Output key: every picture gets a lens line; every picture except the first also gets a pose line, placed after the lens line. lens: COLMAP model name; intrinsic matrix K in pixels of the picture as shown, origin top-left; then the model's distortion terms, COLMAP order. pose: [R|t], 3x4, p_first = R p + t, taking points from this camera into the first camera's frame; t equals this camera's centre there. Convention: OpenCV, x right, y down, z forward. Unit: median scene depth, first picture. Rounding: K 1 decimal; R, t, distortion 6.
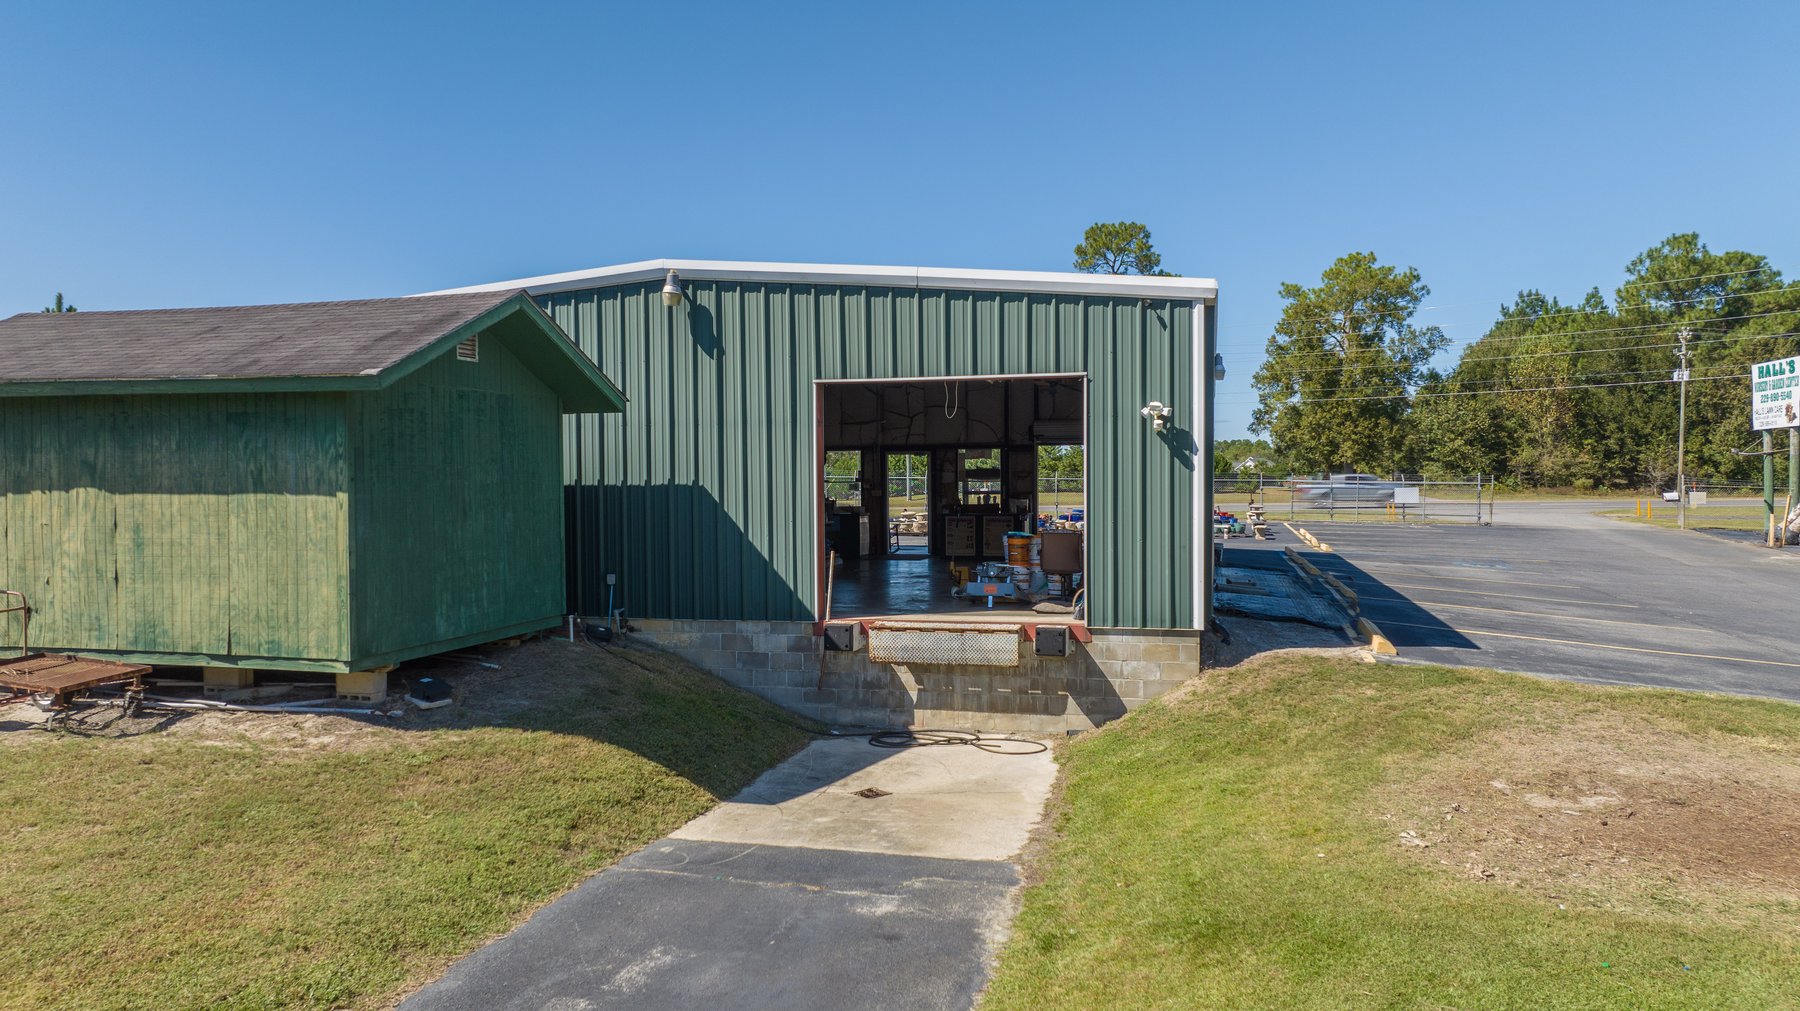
lens RADIAL K [[1274.9, 0, 894.9], [0, 1274.9, 509.8], [0, 0, 1]] dist [-0.024891, 0.018712]
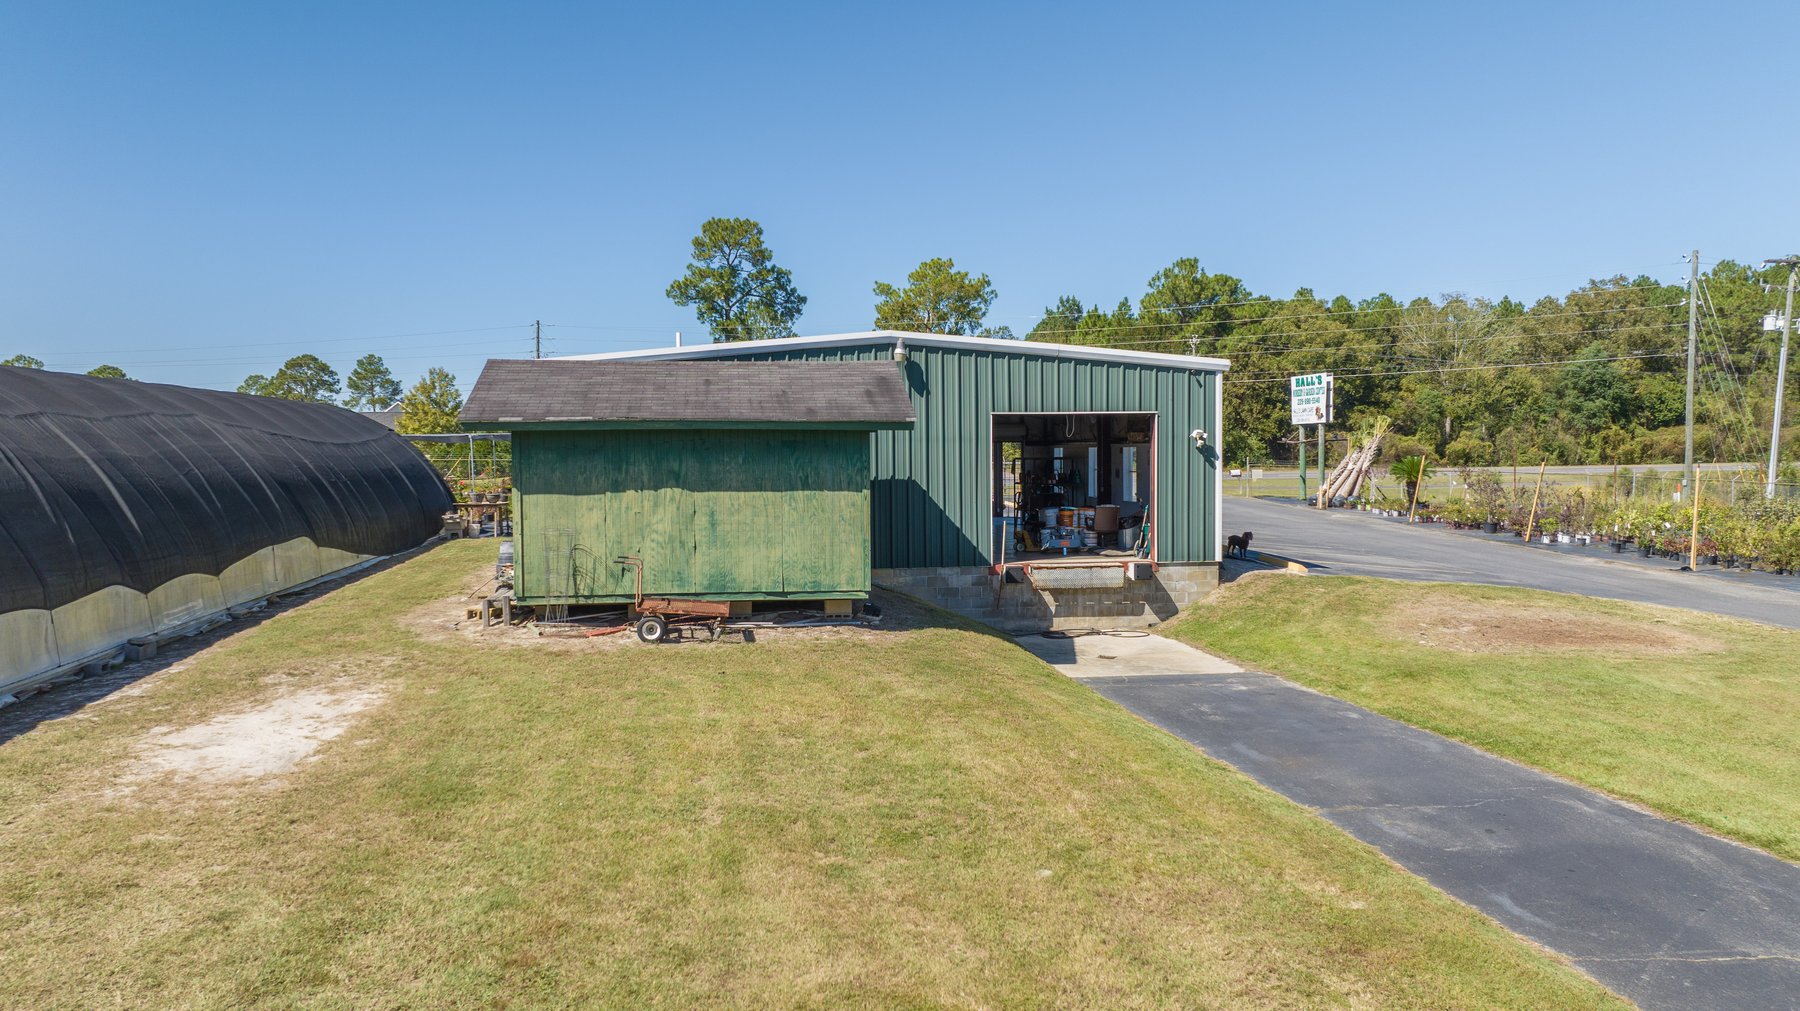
lens RADIAL K [[1274.9, 0, 900.2], [0, 1274.9, 502.6], [0, 0, 1]] dist [-0.024891, 0.018712]
pose [[0.929553, -0.015699, 0.368353, -0.755902], [0.010350, 0.999810, 0.016494, -0.017649], [-0.368542, -0.011520, 0.929540, -0.425827]]
